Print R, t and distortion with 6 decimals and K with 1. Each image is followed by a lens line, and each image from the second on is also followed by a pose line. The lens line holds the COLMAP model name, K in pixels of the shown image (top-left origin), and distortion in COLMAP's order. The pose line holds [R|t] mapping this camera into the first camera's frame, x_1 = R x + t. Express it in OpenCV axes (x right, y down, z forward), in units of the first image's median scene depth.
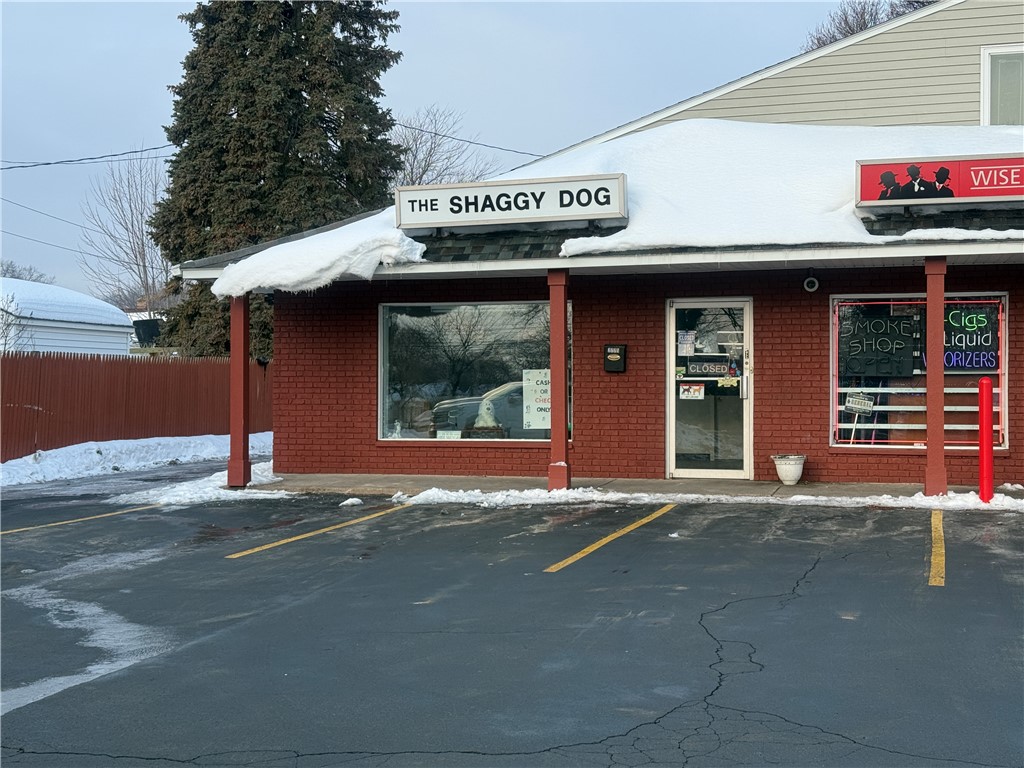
lens RADIAL K [[1421.5, 0, 517.4], [0, 1421.5, 372.9], [0, 0, 1]] dist [0.150205, 0.000000]
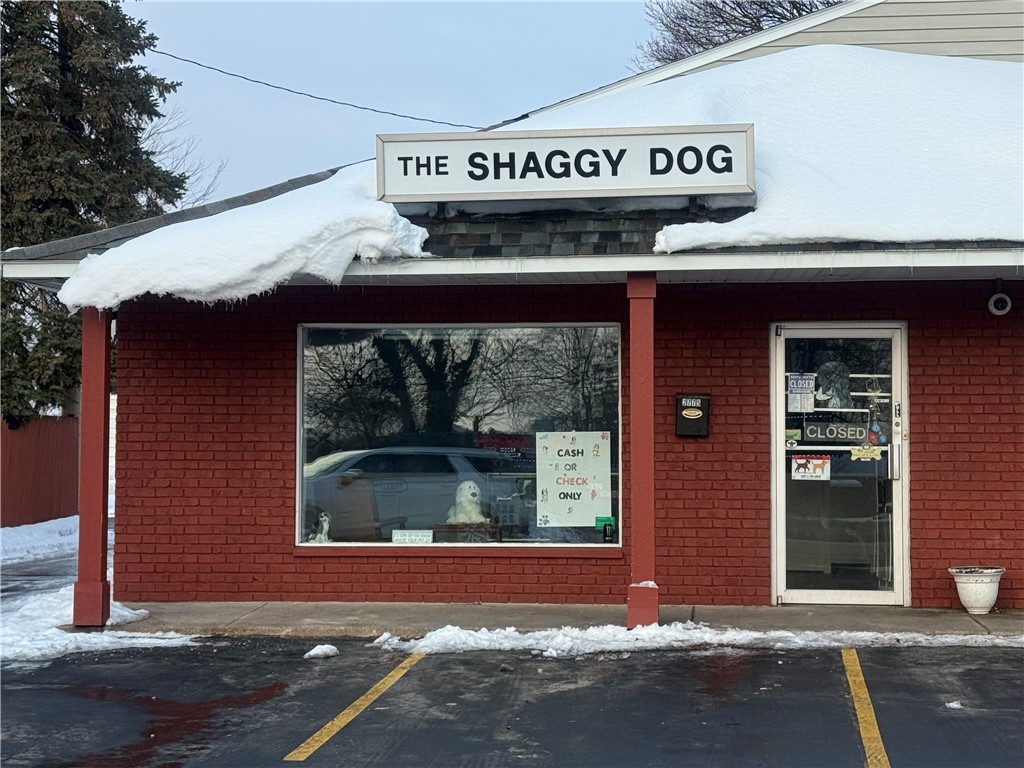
lens RADIAL K [[2087.3, 0, 515.9], [0, 2087.3, 358.4], [0, 0, 1]] dist [0.178319, 0.000000]
pose [[0.984717, 0.011362, 0.173790, -0.180500], [-0.005136, 0.999330, -0.036231, -0.001470], [-0.174085, 0.034784, 0.984116, 0.101383]]
